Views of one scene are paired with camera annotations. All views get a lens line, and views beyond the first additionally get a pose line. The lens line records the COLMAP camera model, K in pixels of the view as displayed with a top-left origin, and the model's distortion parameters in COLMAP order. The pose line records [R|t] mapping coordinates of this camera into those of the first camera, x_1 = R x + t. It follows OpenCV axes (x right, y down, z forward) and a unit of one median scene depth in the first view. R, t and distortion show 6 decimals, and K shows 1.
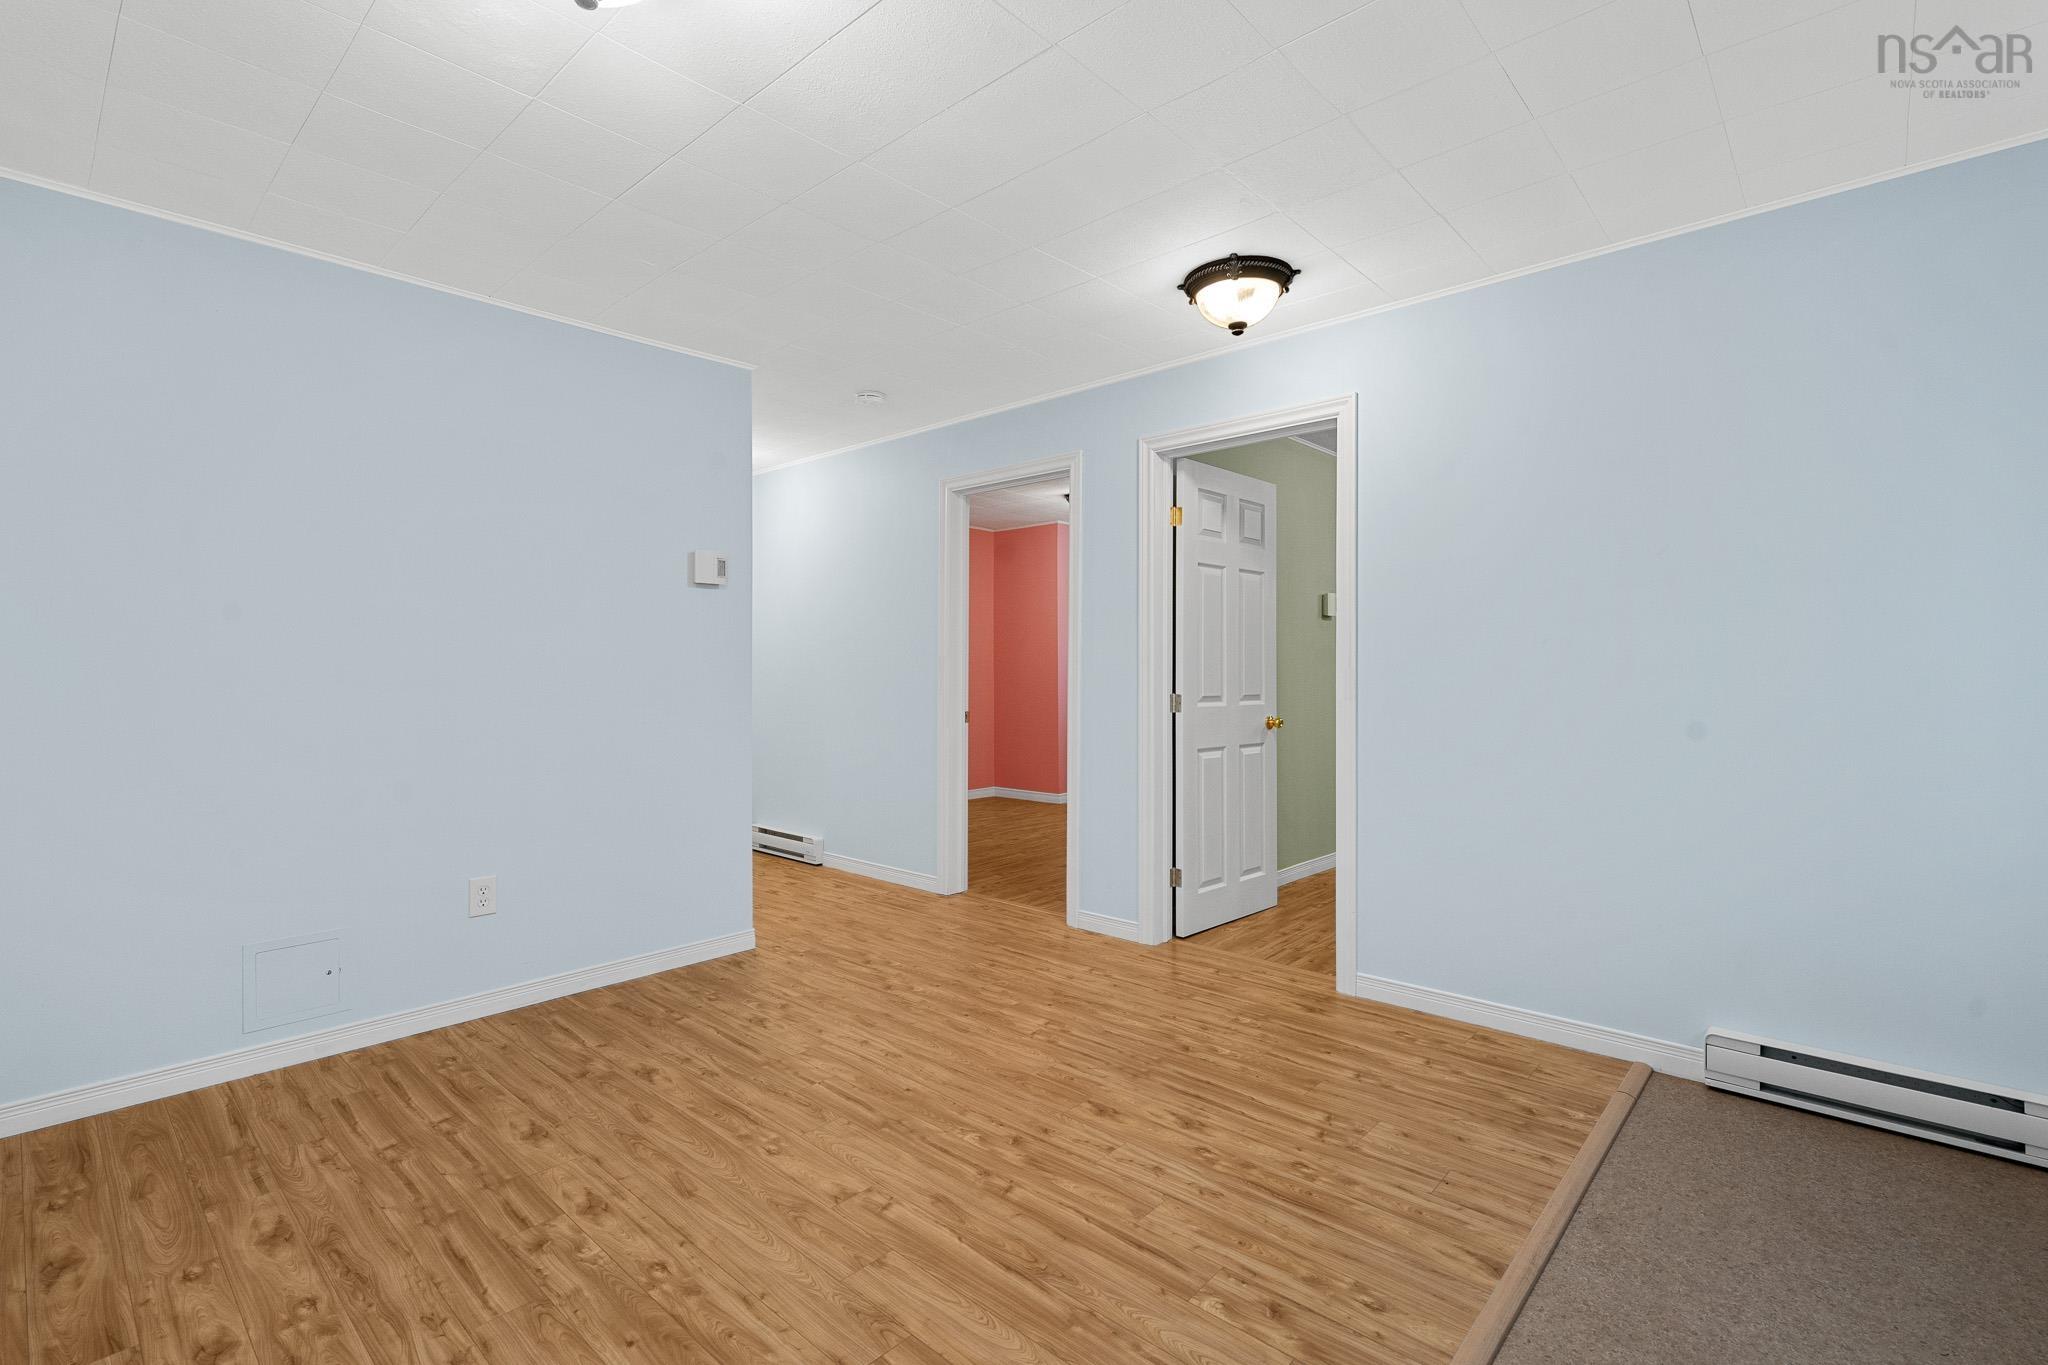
lens RADIAL K [[928.6, 0, 1024.0], [0, 928.6, 676.1], [0, 0, 1]] dist [0.000873, -0.000554]
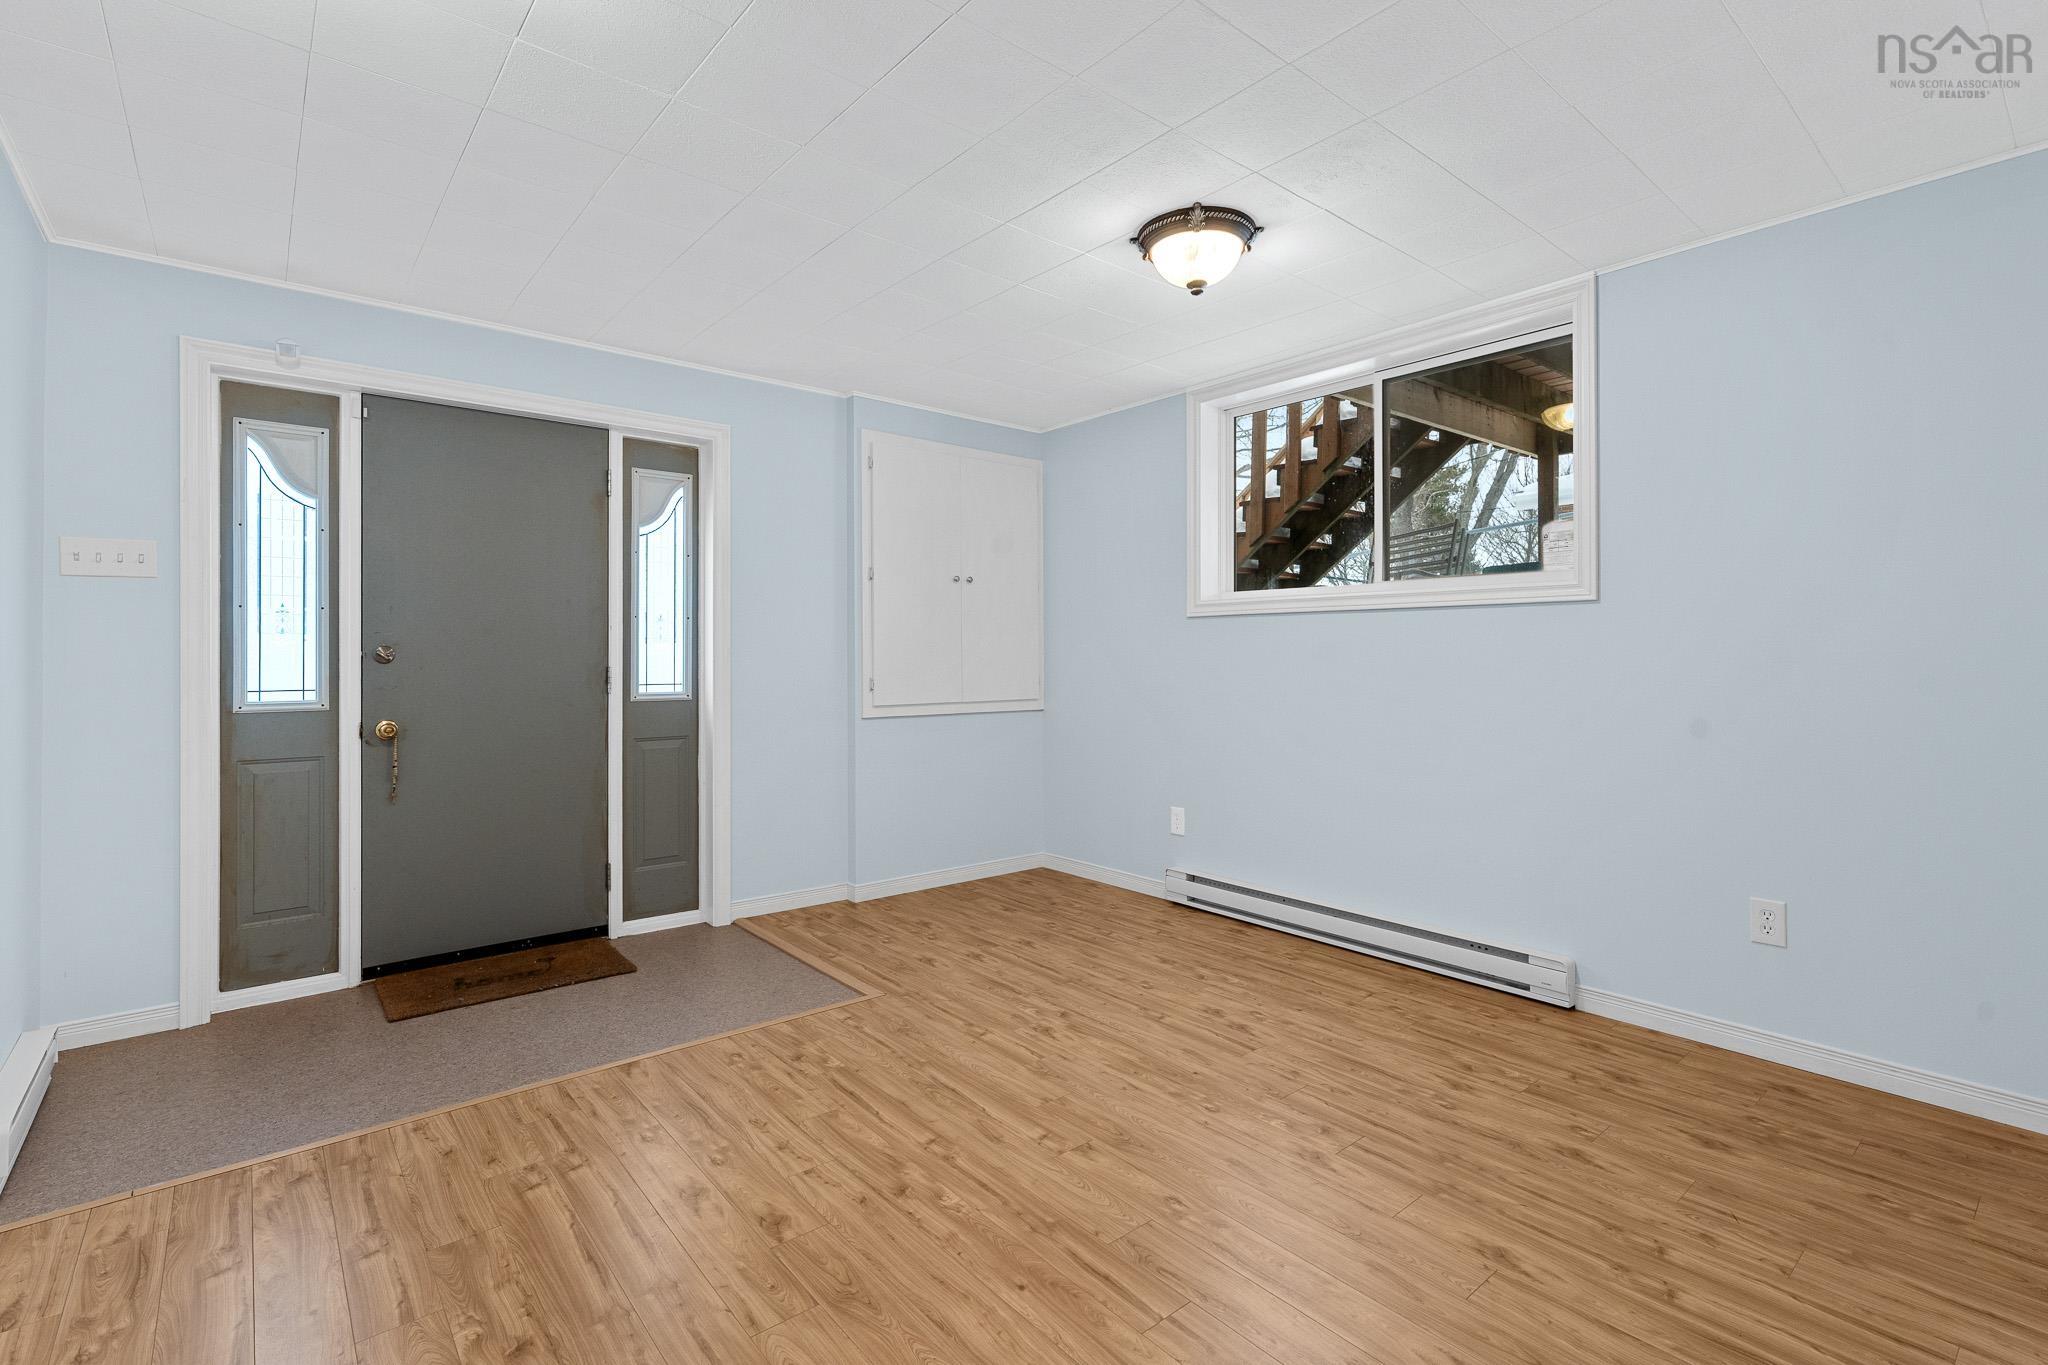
lens RADIAL K [[928.6, 0, 1017.9], [0, 928.6, 673.2], [0, 0, 1]] dist [0.000873, -0.000554]
pose [[-0.990217, 0.000157, 0.139533, -0.265899], [0.004099, 0.999600, 0.027968, -0.019316], [-0.139473, 0.028266, -0.989822, 2.033888]]
